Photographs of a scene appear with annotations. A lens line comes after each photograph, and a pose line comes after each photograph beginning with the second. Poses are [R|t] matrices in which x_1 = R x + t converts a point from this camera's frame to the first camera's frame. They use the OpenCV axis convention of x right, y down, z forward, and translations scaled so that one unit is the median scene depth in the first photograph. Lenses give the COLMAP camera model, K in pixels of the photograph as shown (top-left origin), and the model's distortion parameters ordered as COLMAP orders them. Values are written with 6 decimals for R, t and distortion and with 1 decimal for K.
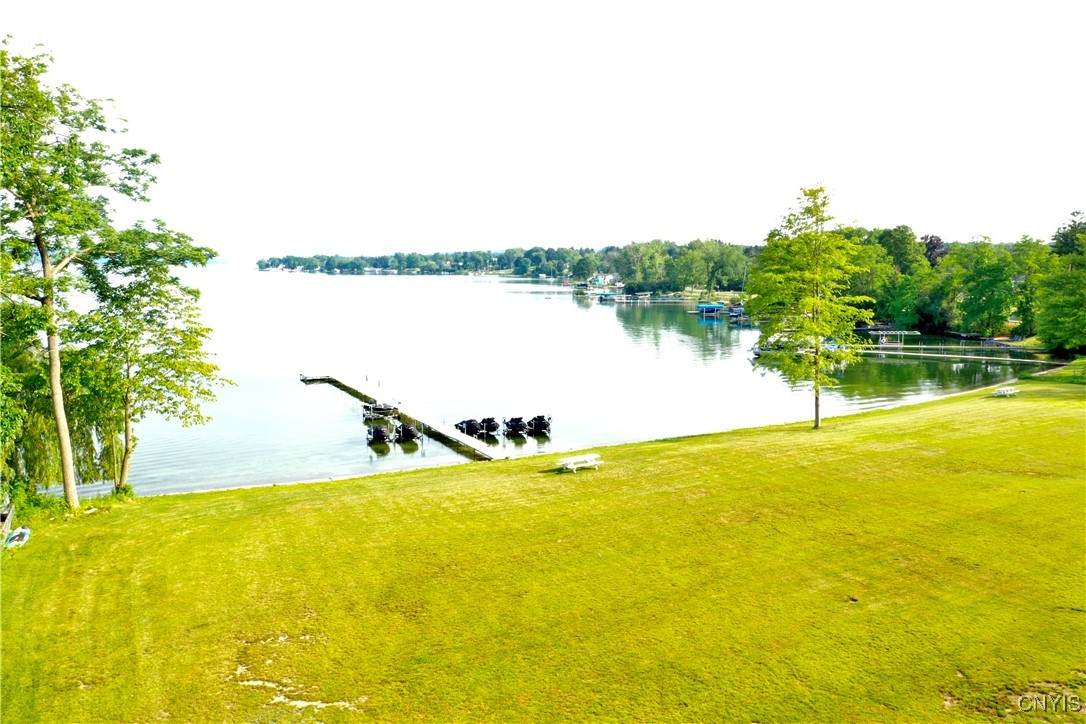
lens RADIAL K [[851.4, 0, 544.0], [0, 851.4, 357.3], [0, 0, 1]] dist [-0.000258, -0.007146]
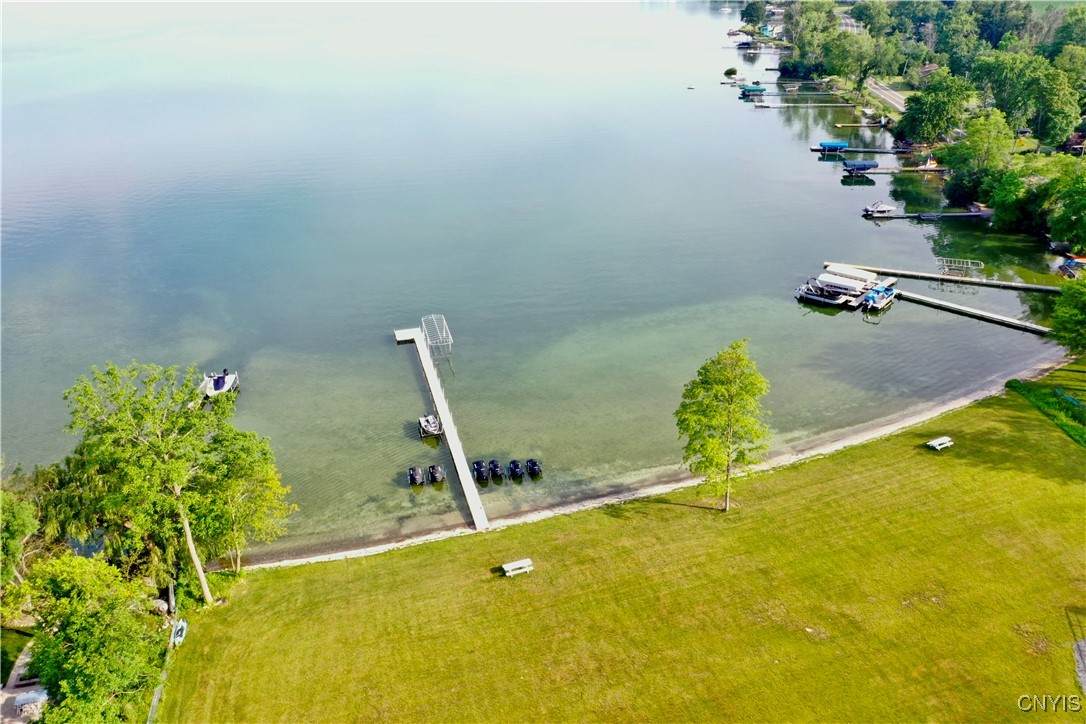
lens RADIAL K [[851.4, 0, 544.0], [0, 851.4, 357.3], [0, 0, 1]] dist [-0.000258, -0.007146]
pose [[0.977942, 0.075995, -0.194563, 0.109525], [-0.005051, 0.939800, 0.341688, -0.229927], [0.208816, -0.333168, 0.919453, -0.078697]]
